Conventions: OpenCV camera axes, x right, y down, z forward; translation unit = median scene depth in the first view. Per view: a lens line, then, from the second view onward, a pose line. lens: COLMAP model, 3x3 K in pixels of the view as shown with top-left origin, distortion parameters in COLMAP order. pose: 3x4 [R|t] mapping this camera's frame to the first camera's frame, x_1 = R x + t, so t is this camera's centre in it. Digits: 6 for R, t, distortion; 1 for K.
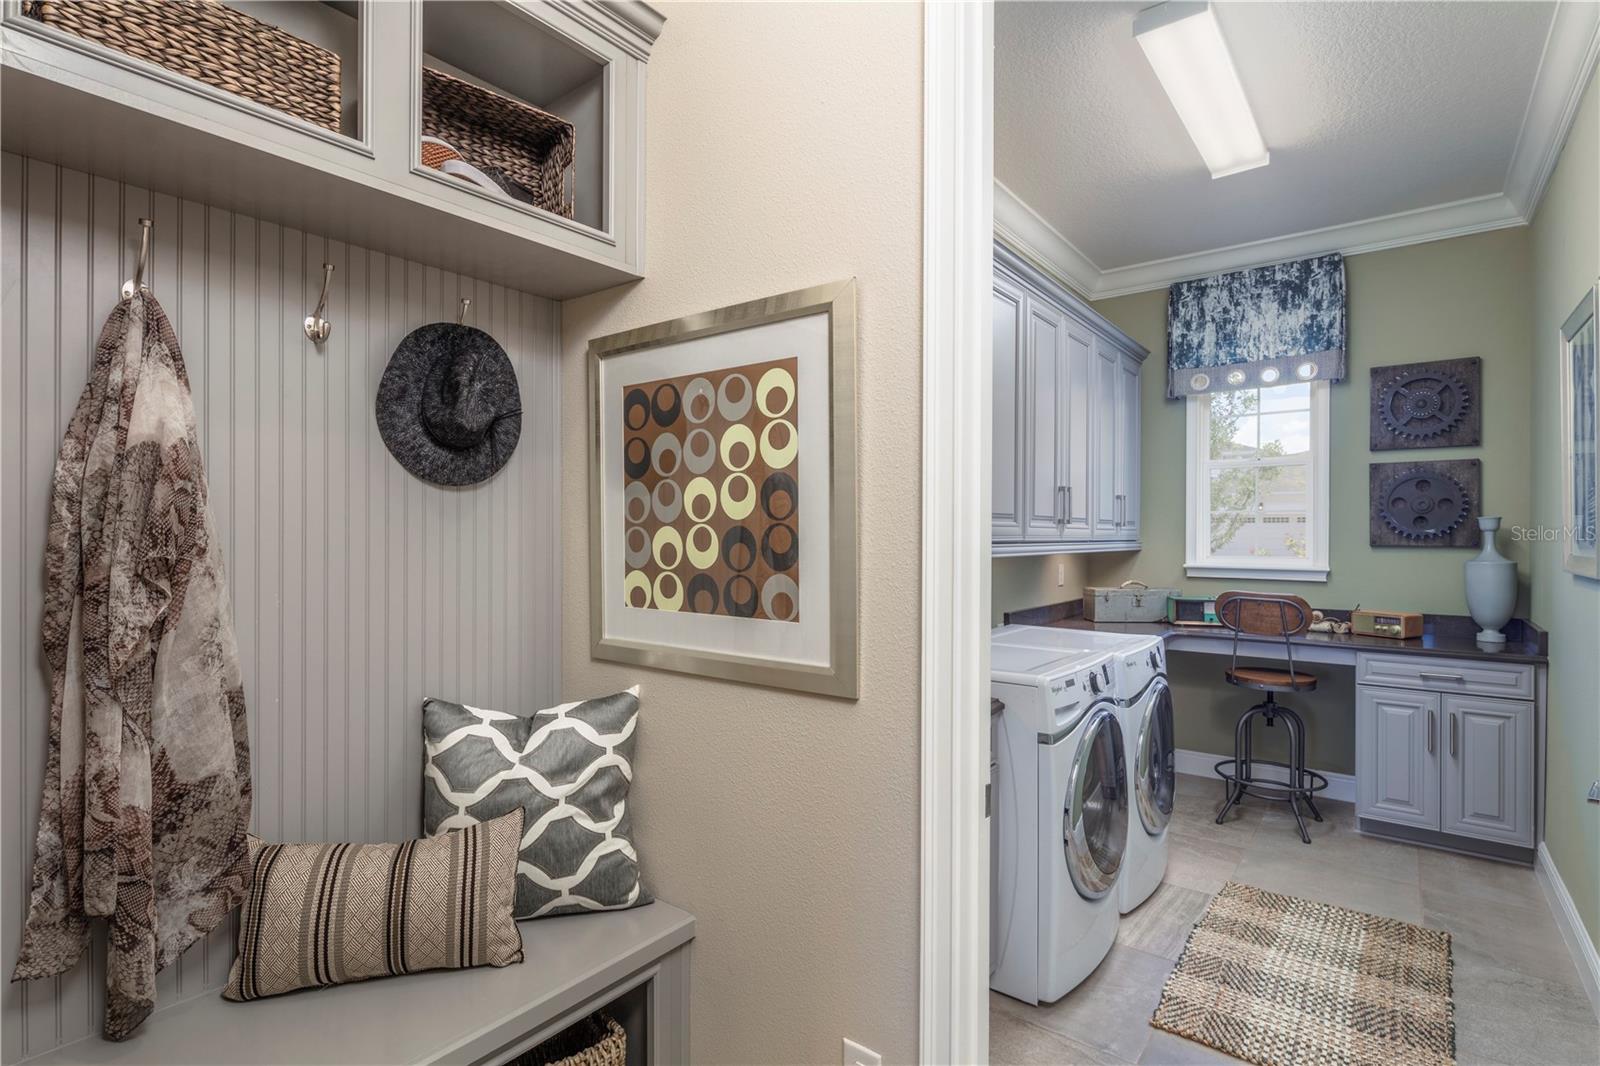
lens RADIAL K [[781.5, 0, 803.6], [0, 781.5, 530.8], [0, 0, 1]] dist [0.001910, -0.002158]
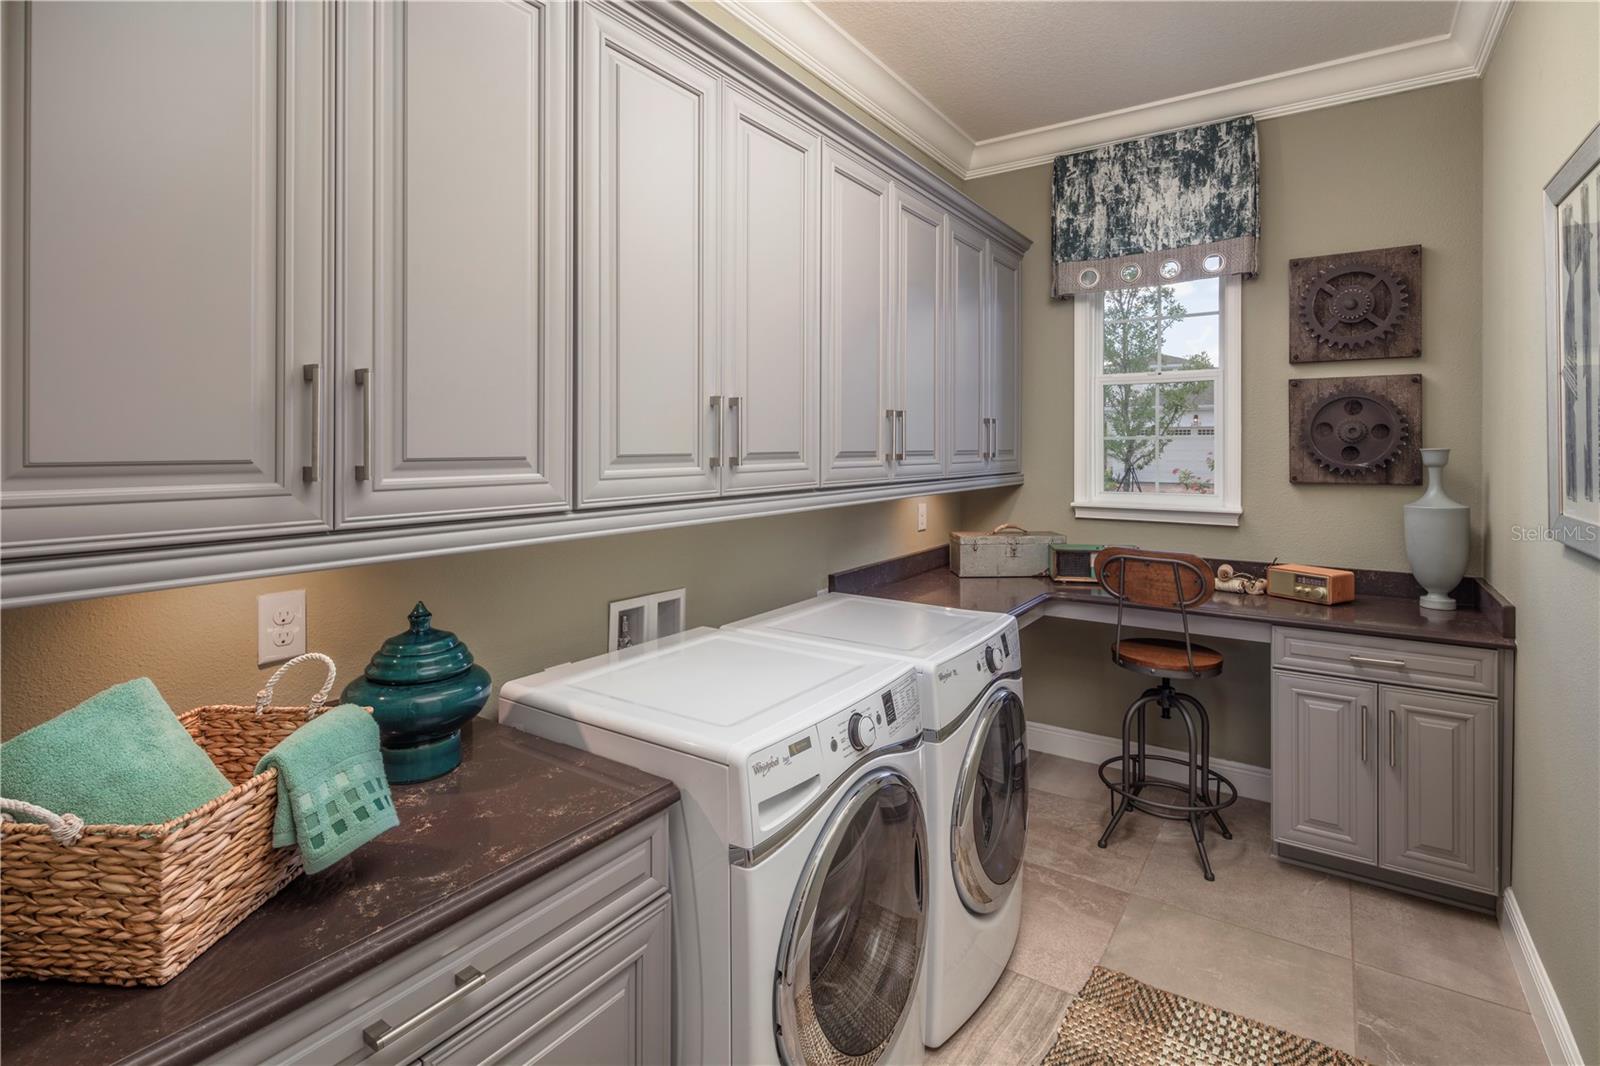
lens RADIAL K [[781.5, 0, 803.1], [0, 781.5, 440.3], [0, 0, 1]] dist [0.001910, -0.002158]
pose [[0.998185, -0.002257, 0.060172, 0.192670], [0.002375, 0.999995, -0.001887, -0.025478], [-0.060168, 0.002027, 0.998186, 0.248862]]
